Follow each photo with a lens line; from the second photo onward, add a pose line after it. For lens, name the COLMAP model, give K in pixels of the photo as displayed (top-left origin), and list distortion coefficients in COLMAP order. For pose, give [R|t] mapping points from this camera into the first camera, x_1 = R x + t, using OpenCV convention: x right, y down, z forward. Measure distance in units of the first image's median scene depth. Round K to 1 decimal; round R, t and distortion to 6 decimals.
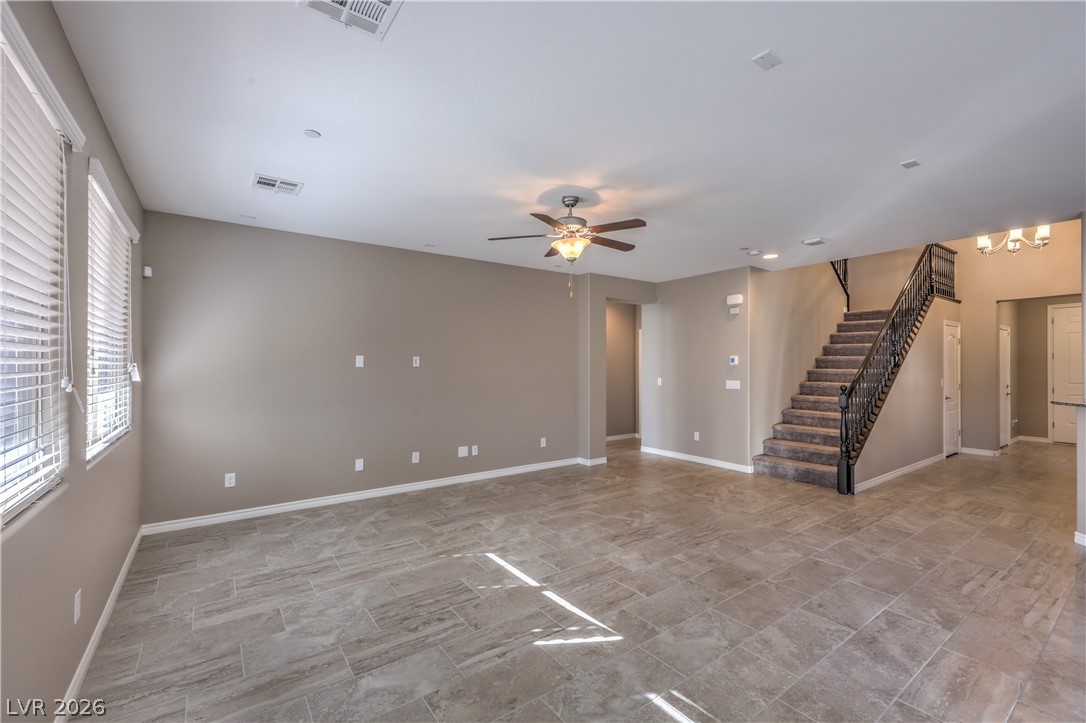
lens RADIAL K [[453.6, 0, 547.7], [0, 453.6, 365.0], [0, 0, 1]] dist [-0.000129, -0.000058]
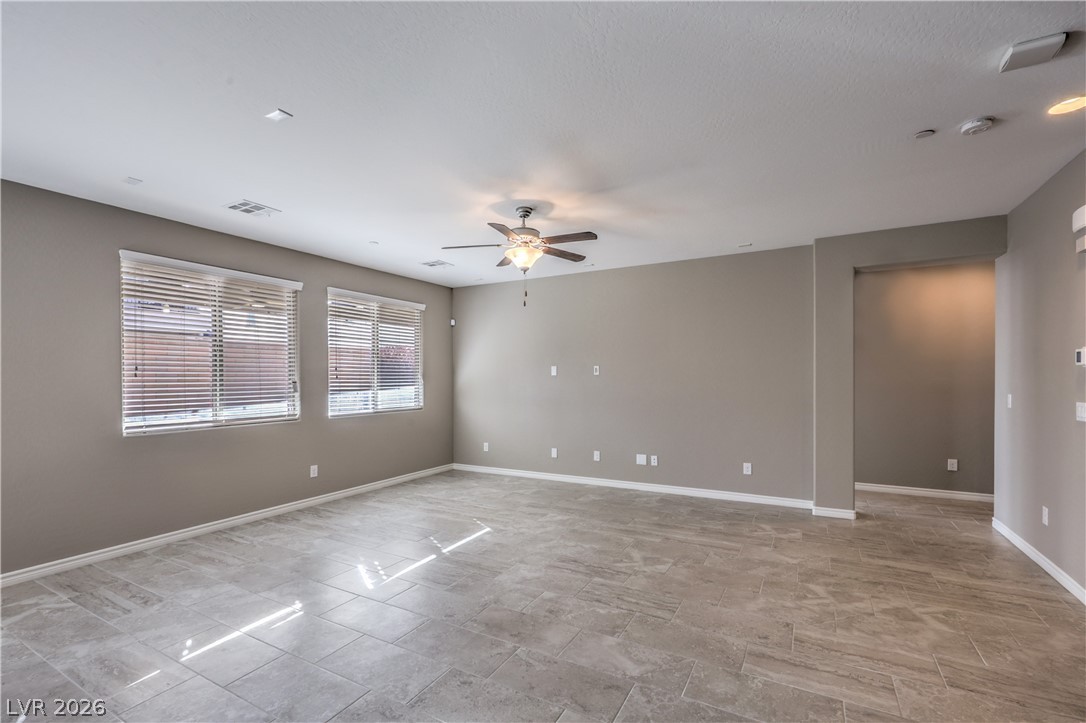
lens RADIAL K [[470.9, 0, 561.4], [0, 470.9, 379.7], [0, 0, 1]] dist [0.000264, 0.000066]
pose [[0.440466, 0.004375, -0.897758, 0.981565], [0.006478, 0.999947, 0.008051, 0.007851], [0.897746, -0.009362, 0.440415, 0.565128]]
